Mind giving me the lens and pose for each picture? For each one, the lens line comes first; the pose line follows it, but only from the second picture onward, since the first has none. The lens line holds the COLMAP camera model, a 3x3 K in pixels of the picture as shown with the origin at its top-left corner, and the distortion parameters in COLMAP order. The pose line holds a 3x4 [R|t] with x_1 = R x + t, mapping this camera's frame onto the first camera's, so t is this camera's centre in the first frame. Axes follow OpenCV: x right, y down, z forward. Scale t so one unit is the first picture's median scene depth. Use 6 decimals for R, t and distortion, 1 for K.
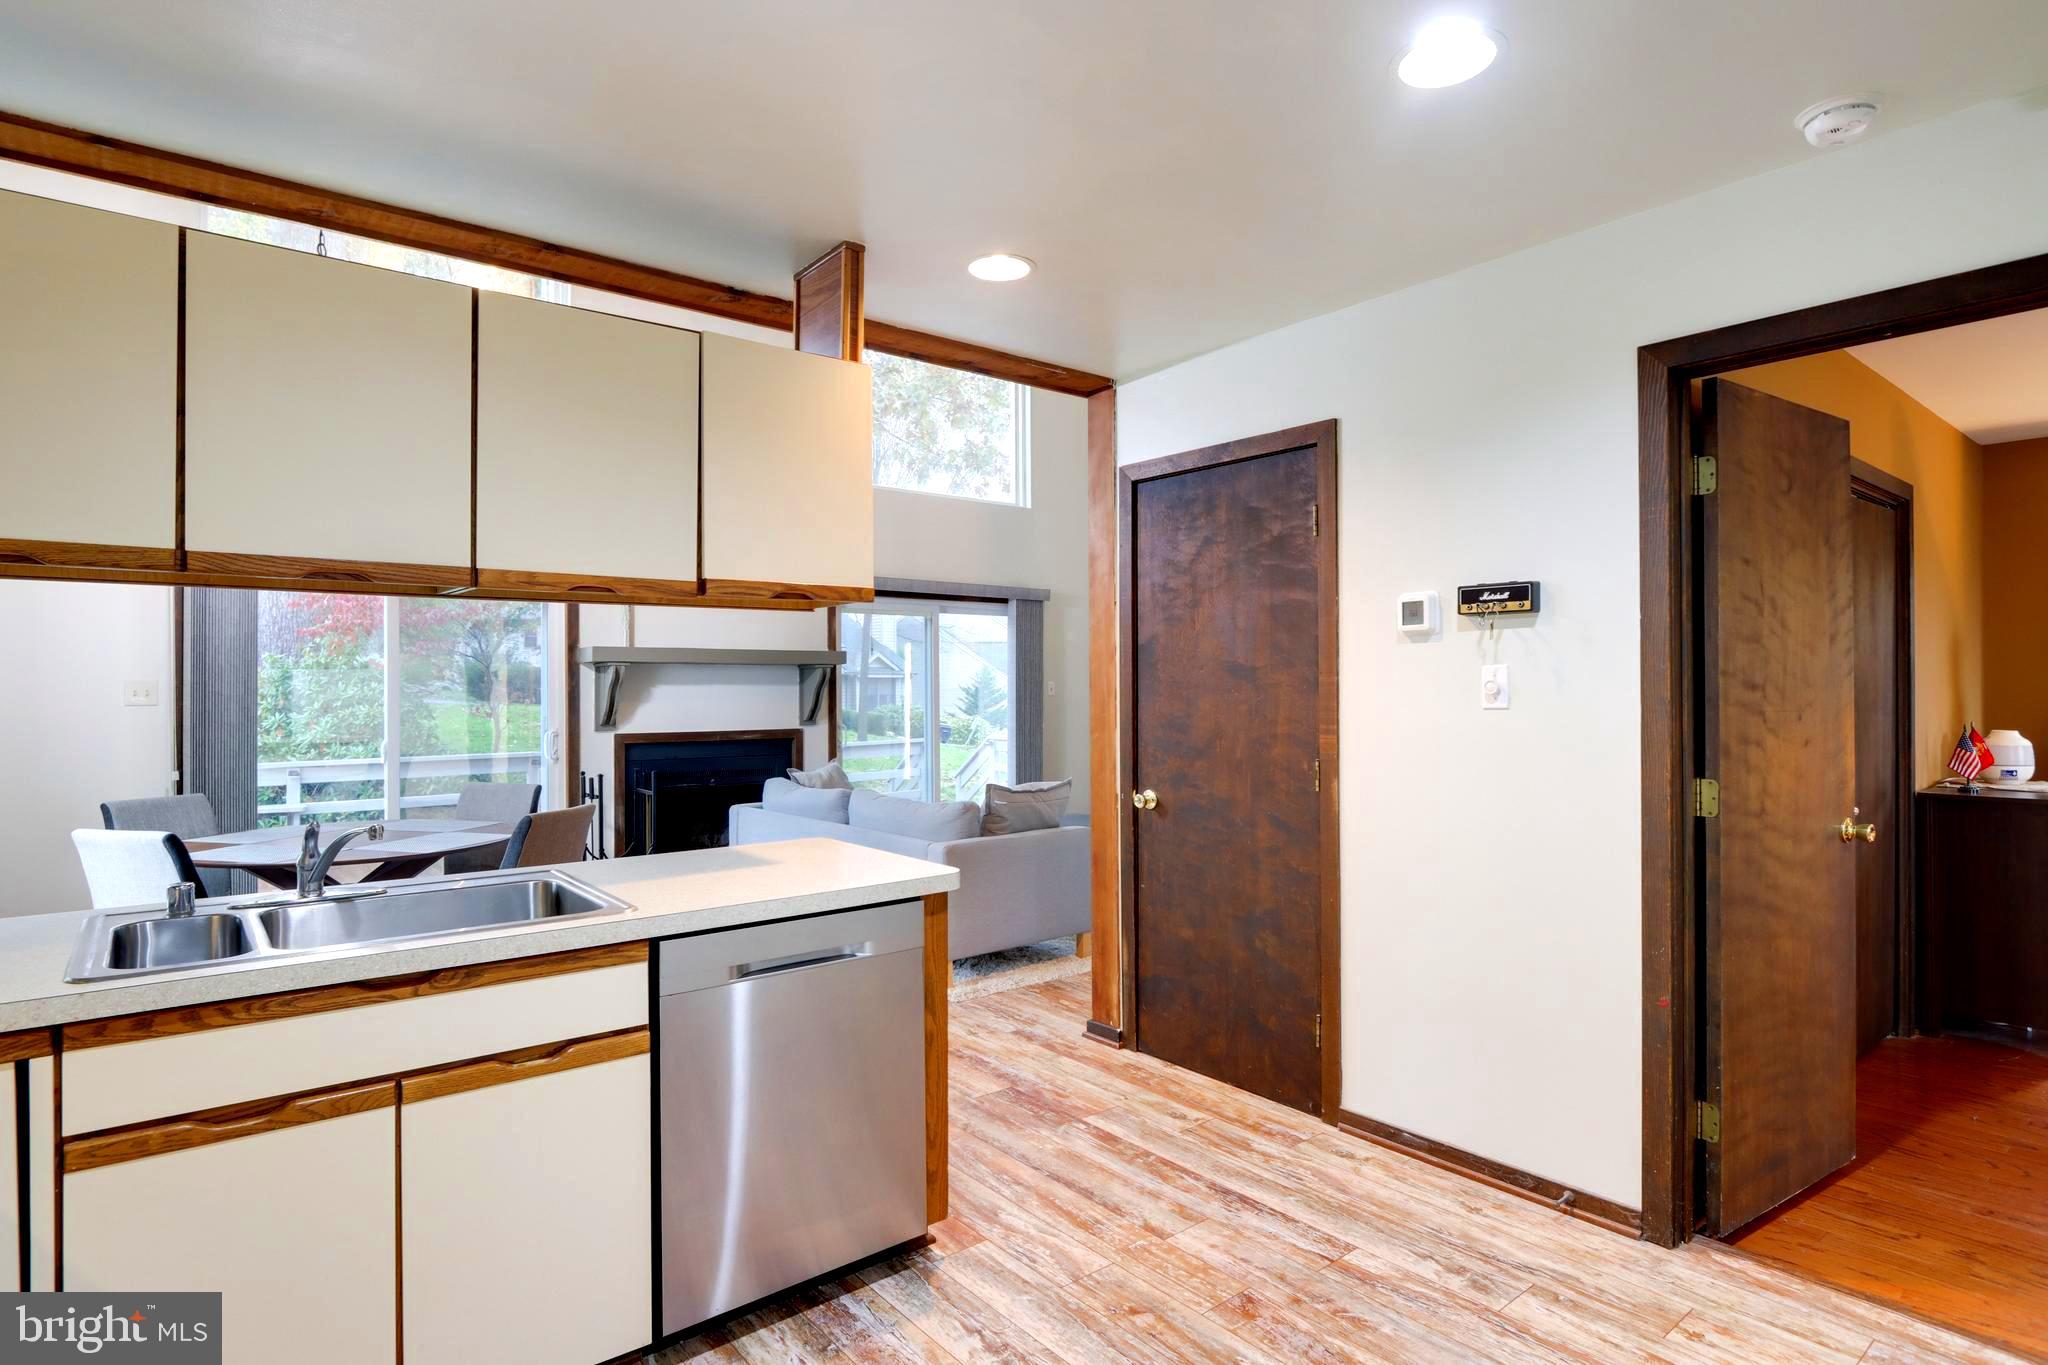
lens RADIAL K [[1054.1, 0, 1003.2], [0, 1054.1, 684.1], [0, 0, 1]] dist [-0.003506, -0.001560]
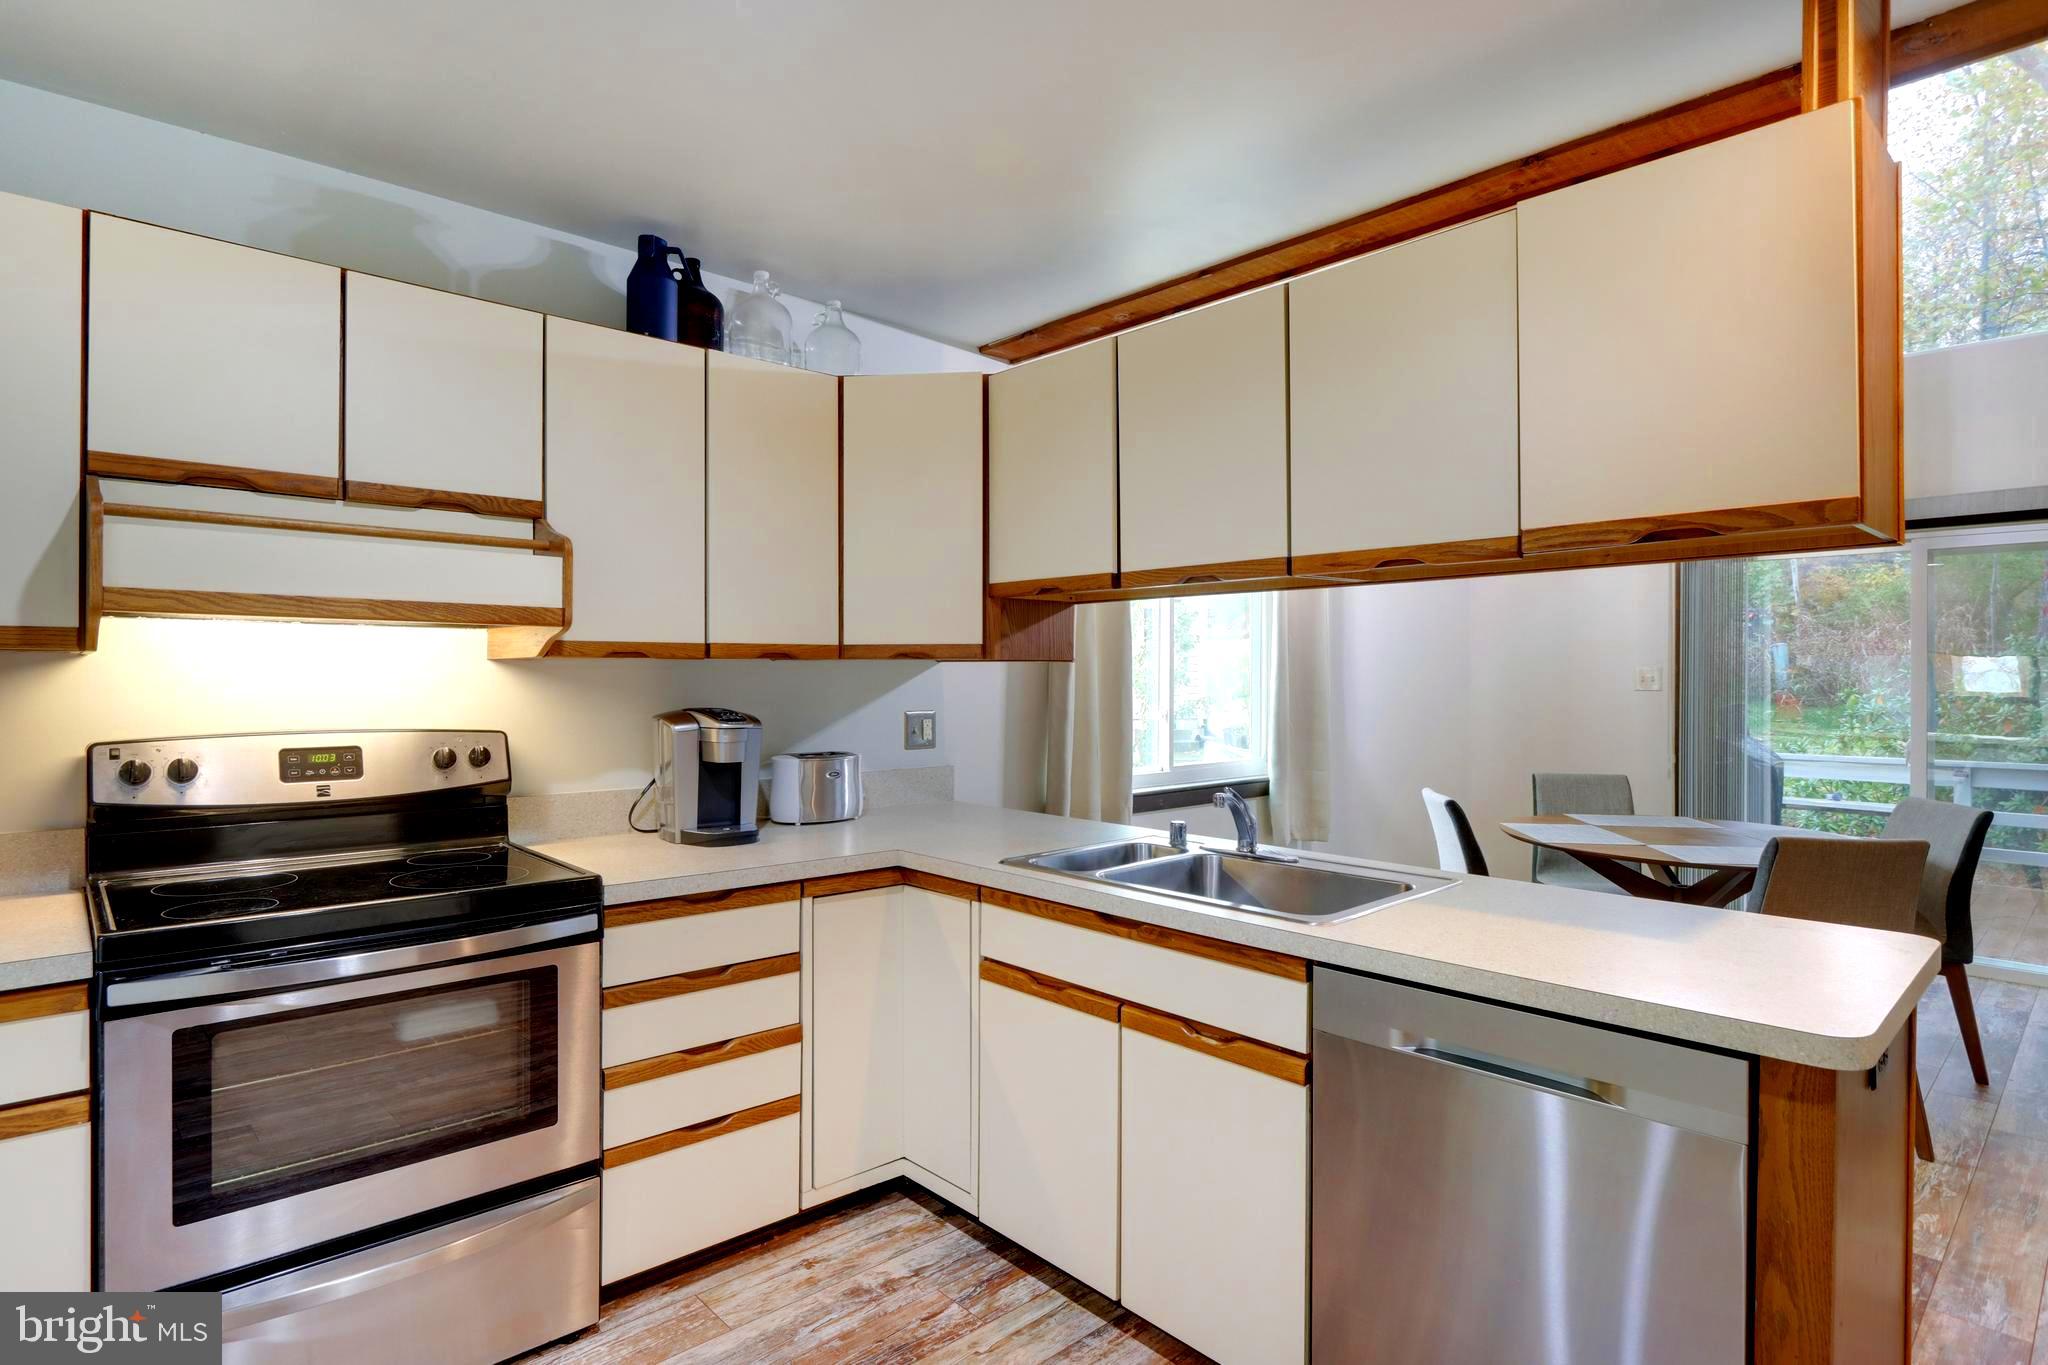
lens RADIAL K [[1054.1, 0, 1018.5], [0, 1054.1, 684.9], [0, 0, 1]] dist [-0.003506, -0.001560]
pose [[0.085782, 0.008980, -0.996273, 0.335092], [-0.003608, 0.999956, 0.008703, 0.004052], [0.996307, 0.002848, 0.085810, 0.441796]]
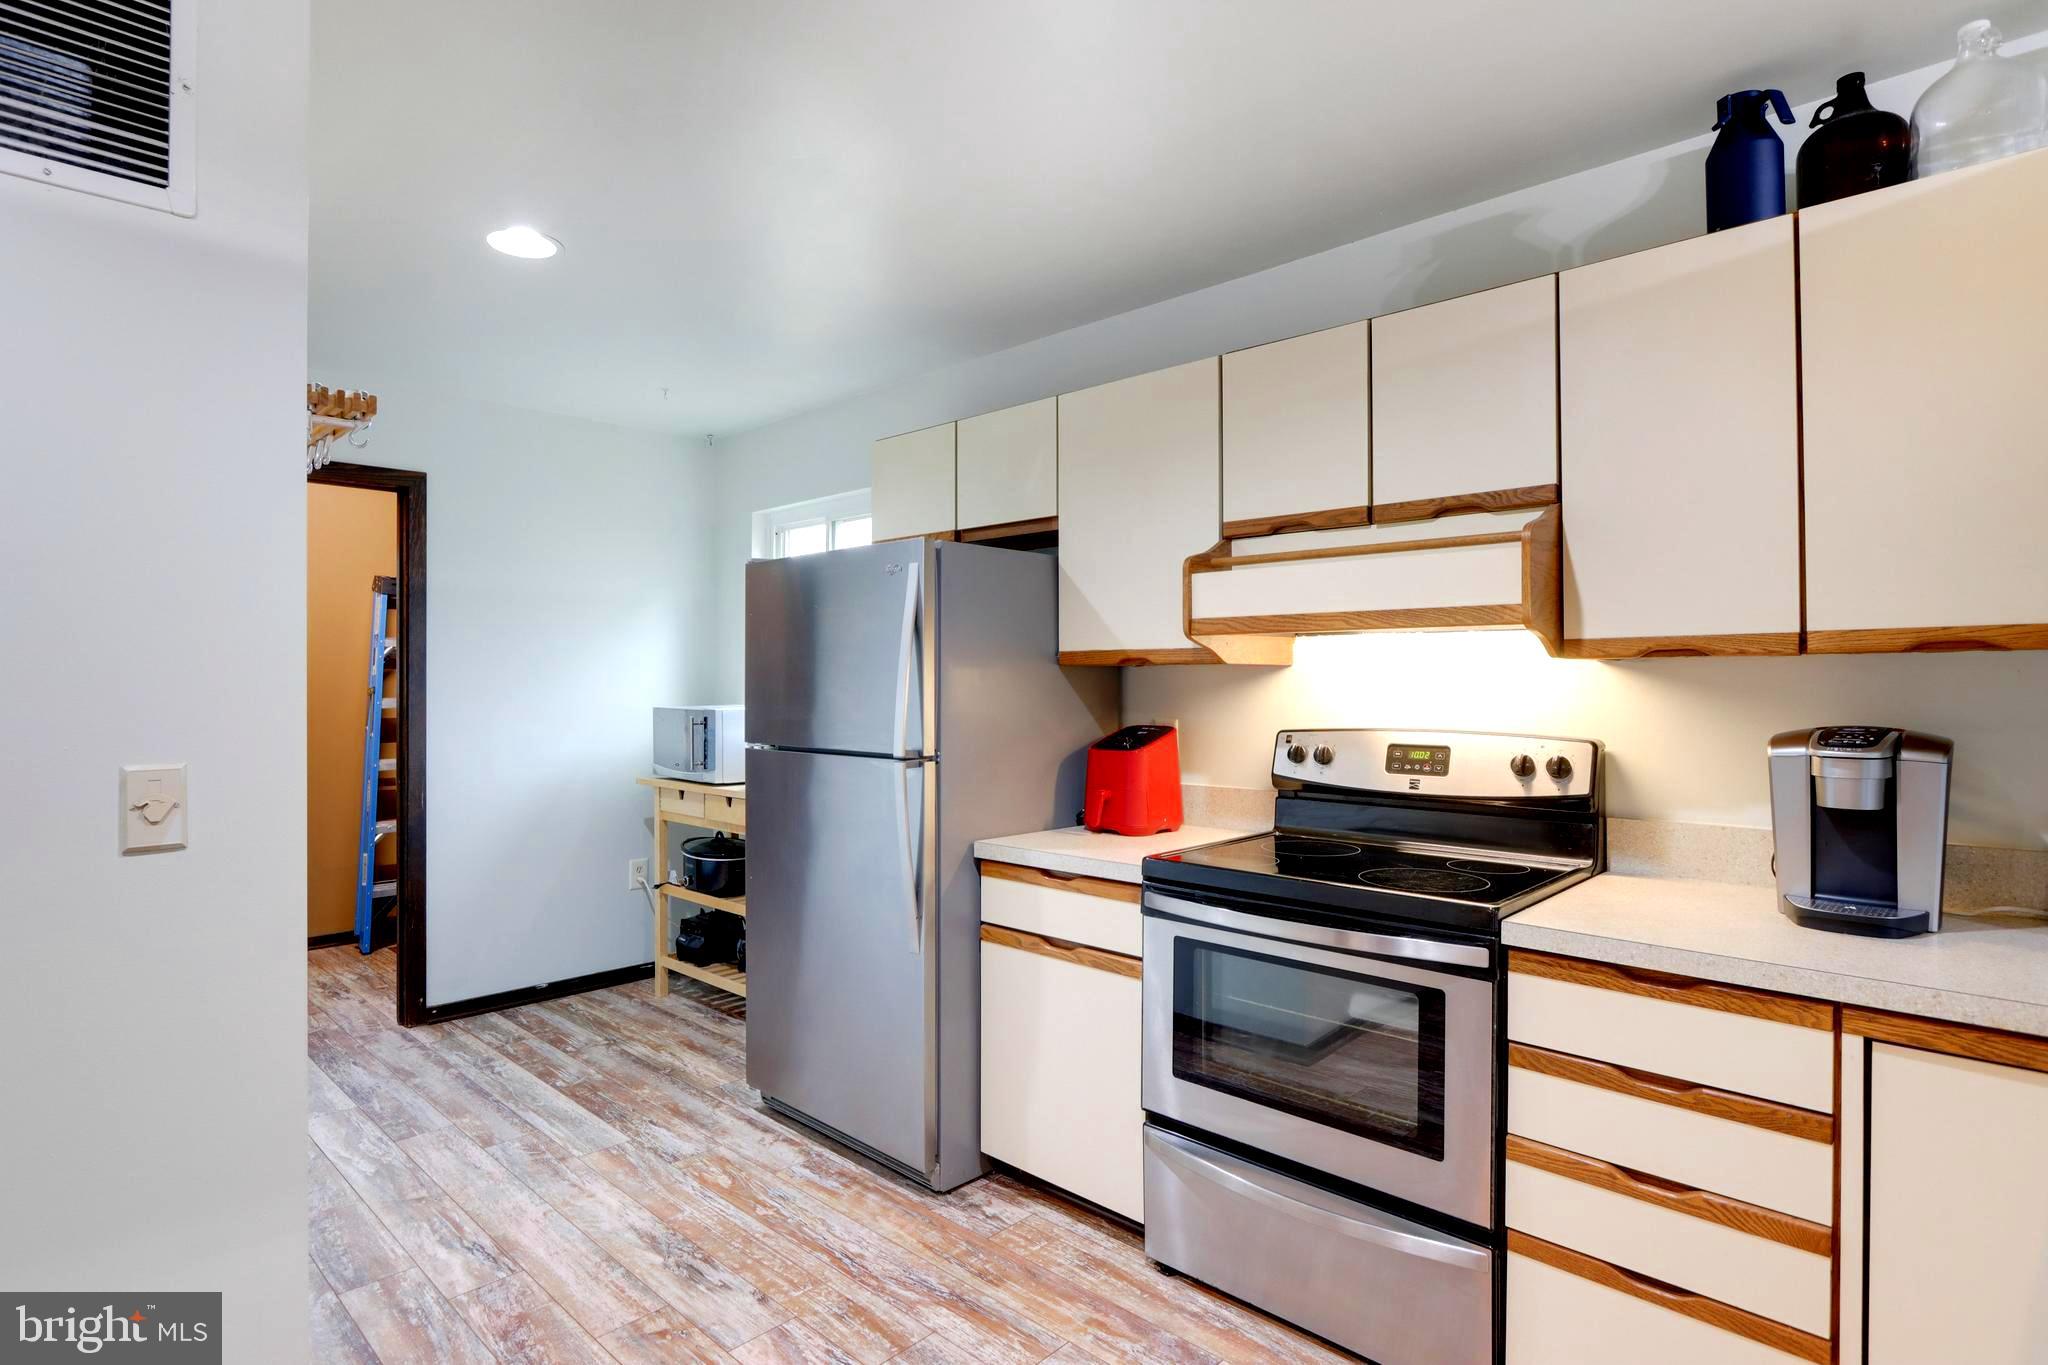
lens RADIAL K [[1054.1, 0, 1016.9], [0, 1054.1, 683.1], [0, 0, 1]] dist [-0.003506, -0.001560]
pose [[-0.987534, 0.002143, -0.157394, 0.011605], [0.001483, 0.999990, 0.004310, 0.003881], [0.157402, 0.004023, -0.987526, 0.762152]]
